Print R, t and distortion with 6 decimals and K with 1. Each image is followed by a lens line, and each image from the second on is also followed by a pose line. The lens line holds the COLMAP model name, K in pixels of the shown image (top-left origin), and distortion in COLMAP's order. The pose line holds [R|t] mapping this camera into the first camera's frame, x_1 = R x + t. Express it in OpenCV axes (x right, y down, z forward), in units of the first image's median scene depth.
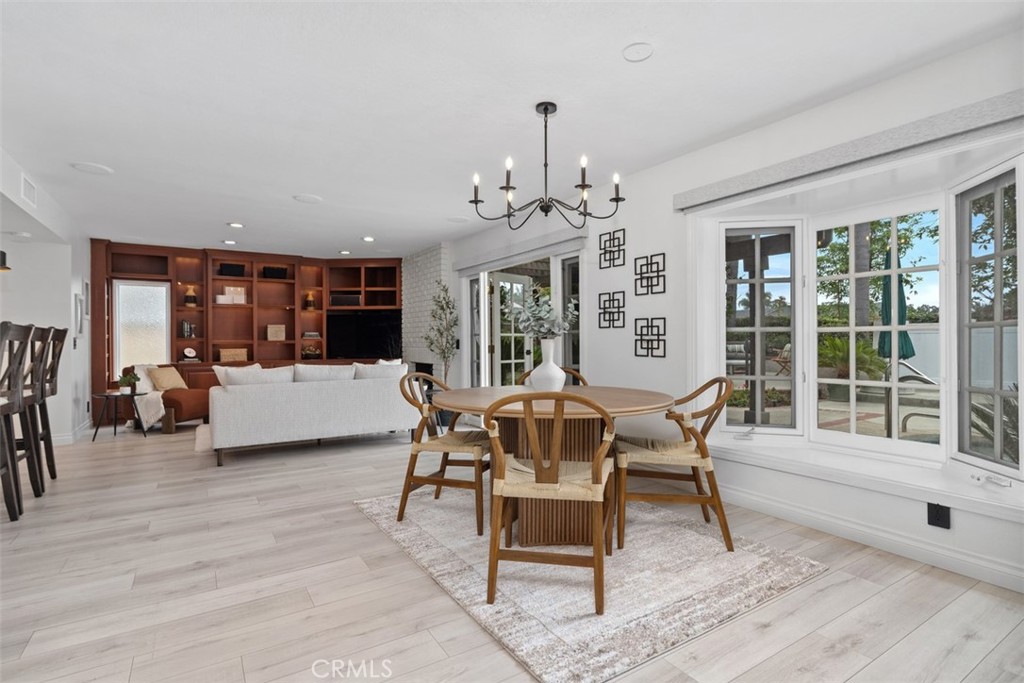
lens RADIAL K [[504.2, 0, 508.8], [0, 504.2, 341.0], [0, 0, 1]] dist [-0.001412, -0.000512]
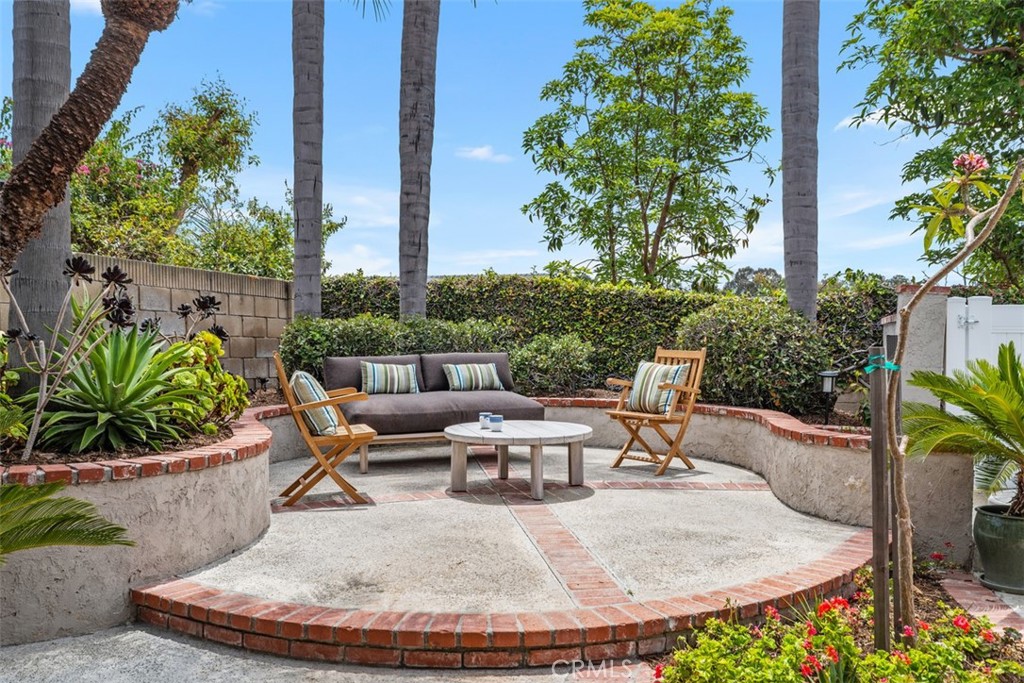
lens RADIAL K [[941.1, 0, 515.2], [0, 941.1, 338.5], [0, 0, 1]] dist [-0.004725, -0.000770]
pose [[0.739566, 0.009632, 0.673015, 0.188592], [-0.007114, 0.999954, -0.006494, -0.010433], [-0.673047, 0.000014, 0.739600, 1.190058]]
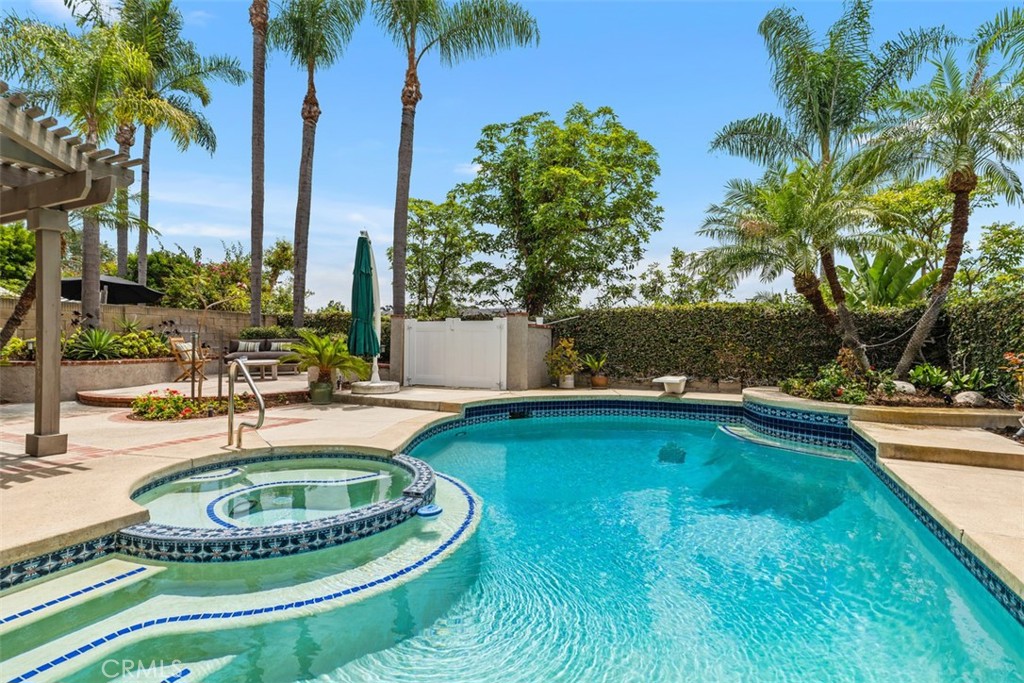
lens RADIAL K [[499.7, 0, 510.0], [0, 499.7, 343.1], [0, 0, 1]] dist [-0.003199, -0.000741]
pose [[0.851598, 0.009860, 0.524102, 0.695554], [-0.010647, 0.999942, -0.001511, 0.009949], [-0.524087, -0.004294, 0.851654, 0.085557]]
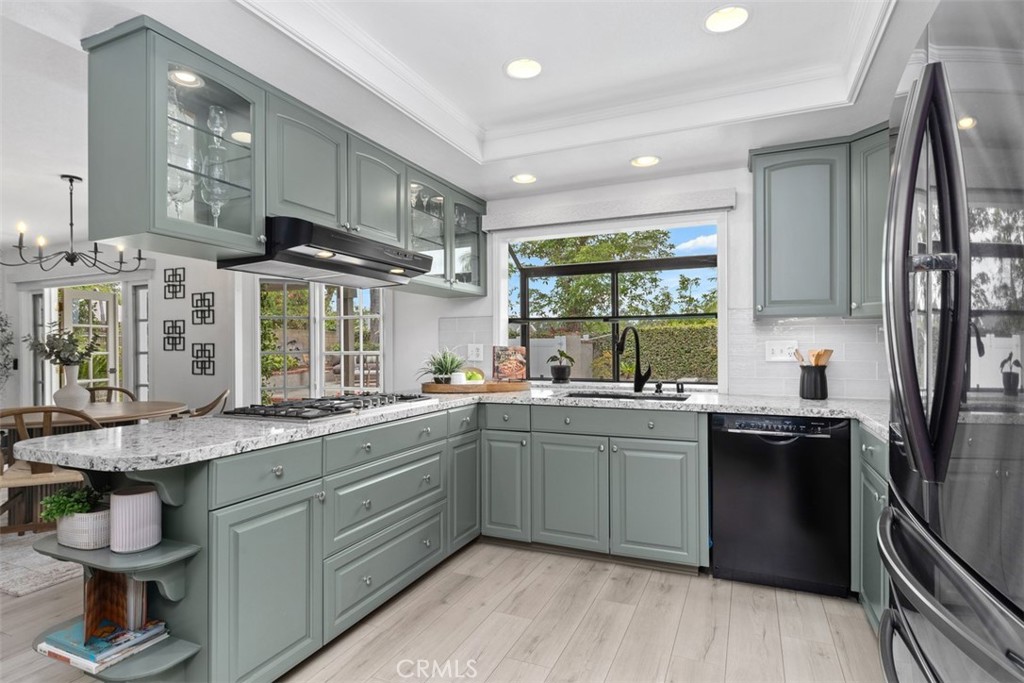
lens RADIAL K [[536.0, 0, 513.7], [0, 536.0, 346.0], [0, 0, 1]] dist [-0.002015, -0.000255]
pose [[0.829676, -0.000234, 0.558246, 0.105895], [0.003545, 0.999982, -0.004849, -0.017869], [-0.558234, 0.006002, 0.829662, -0.303900]]
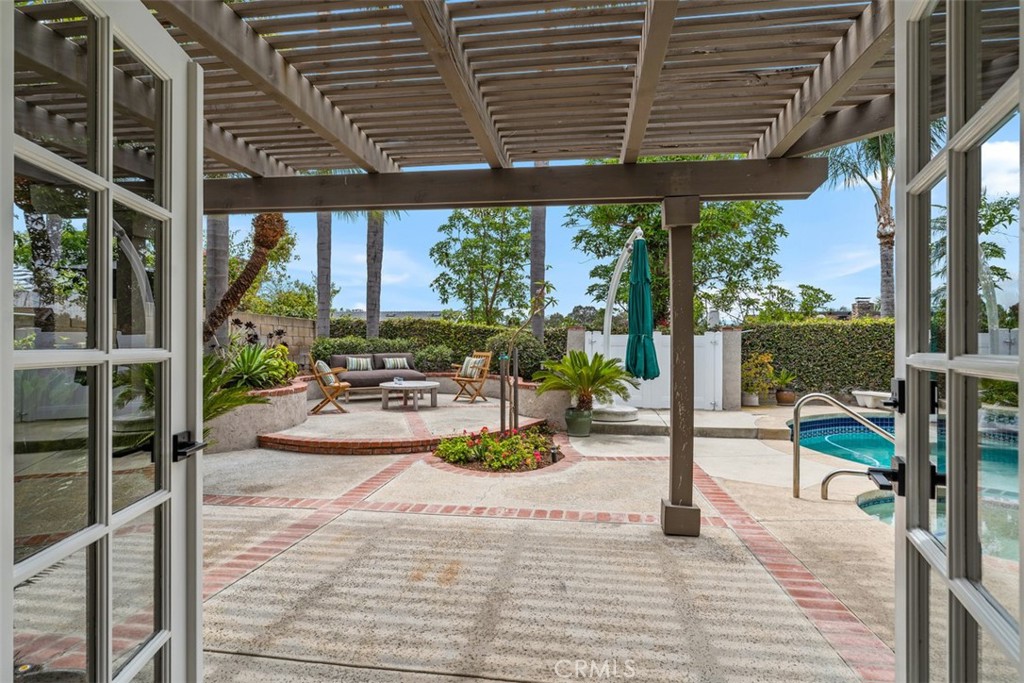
lens RADIAL K [[544.5, 0, 512.0], [0, 544.5, 341.5], [0, 0, 1]] dist [0.004087, 0.000608]
pose [[0.659098, 0.016443, 0.751877, -0.035597], [-0.009638, 0.999864, -0.013417, -0.015880], [-0.751995, 0.001597, 0.659167, 0.787218]]
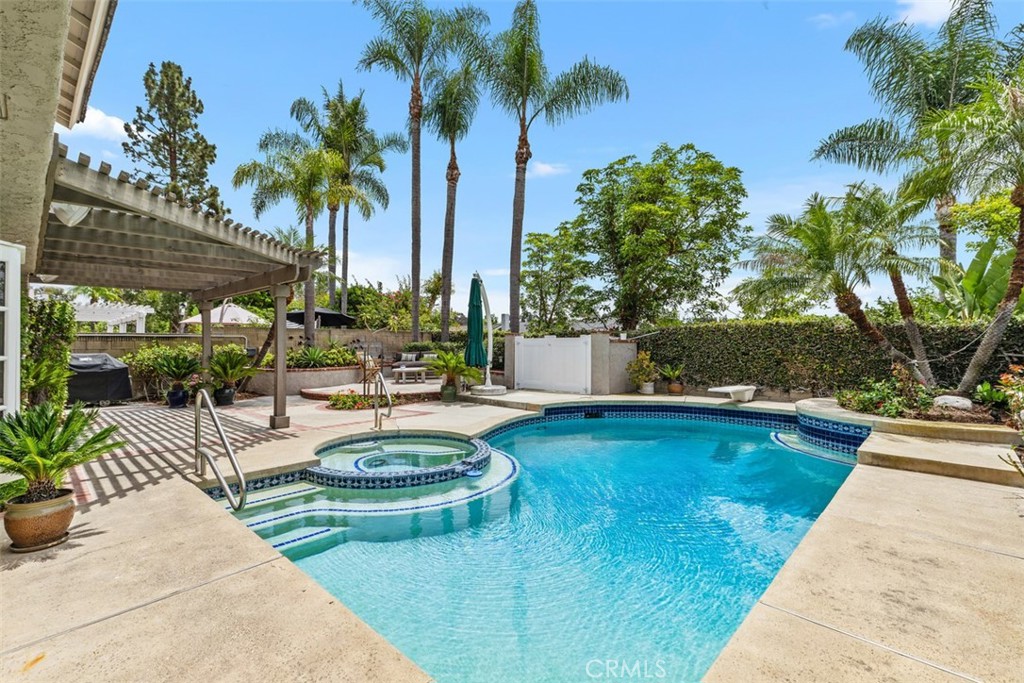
lens RADIAL K [[462.3, 0, 511.0], [0, 462.3, 341.8], [0, 0, 1]] dist [0.005790, -0.000465]
pose [[0.970459, 0.005595, 0.241203, 0.779099], [-0.003225, 0.999943, -0.010218, -0.024507], [-0.241246, 0.009138, 0.970421, -0.191988]]
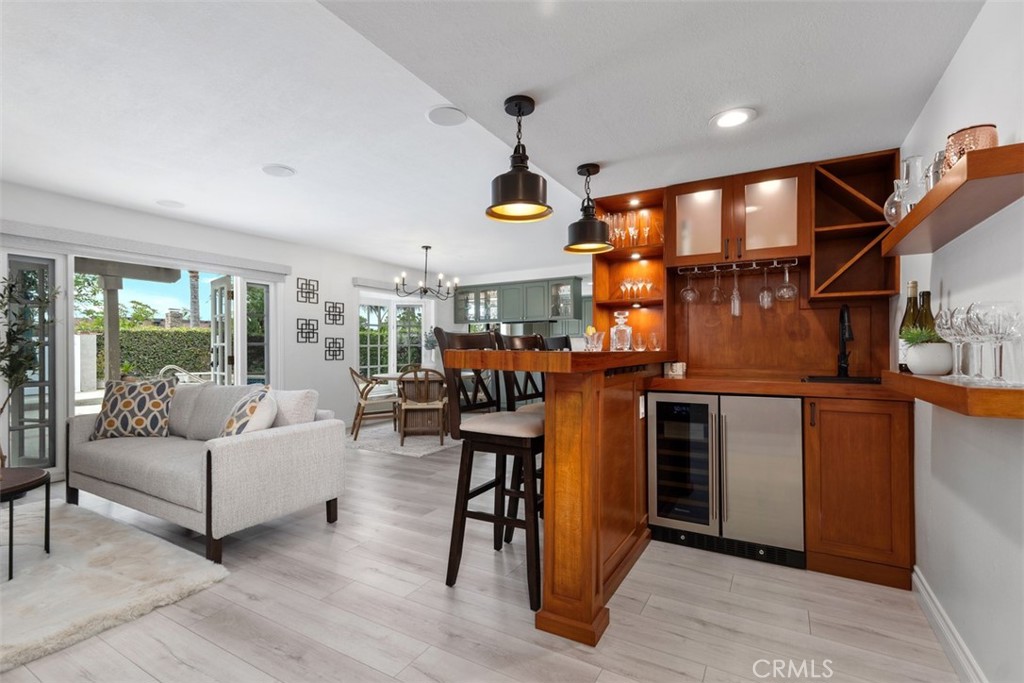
lens RADIAL K [[469.2, 0, 513.2], [0, 469.2, 343.1], [0, 0, 1]] dist [-0.000004, -0.000281]
pose [[-0.467921, 0.015908, 0.883627, -0.862422], [0.007835, 0.999873, -0.013852, -0.000082], [-0.883736, 0.000442, -0.467986, 0.721126]]
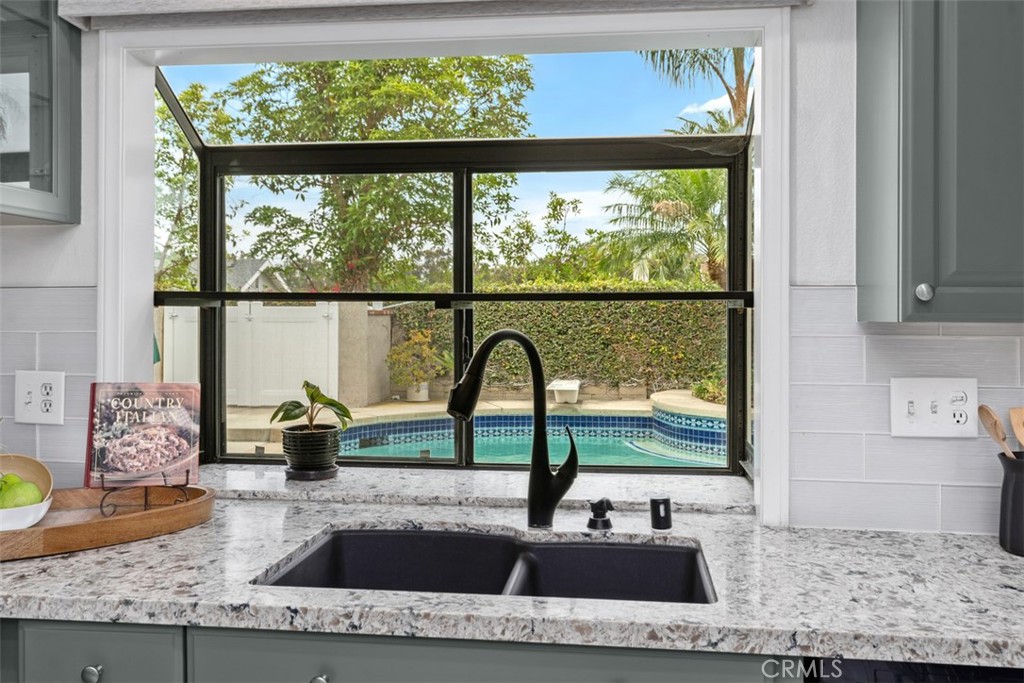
lens RADIAL K [[926.0, 0, 514.2], [0, 926.0, 312.5], [0, 0, 1]] dist [0.000998, 0.004294]
pose [[0.641854, 0.003081, 0.766821, 0.254429], [-0.002769, 0.999995, -0.001700, -0.043512], [-0.766822, -0.001032, 0.641859, -0.132397]]
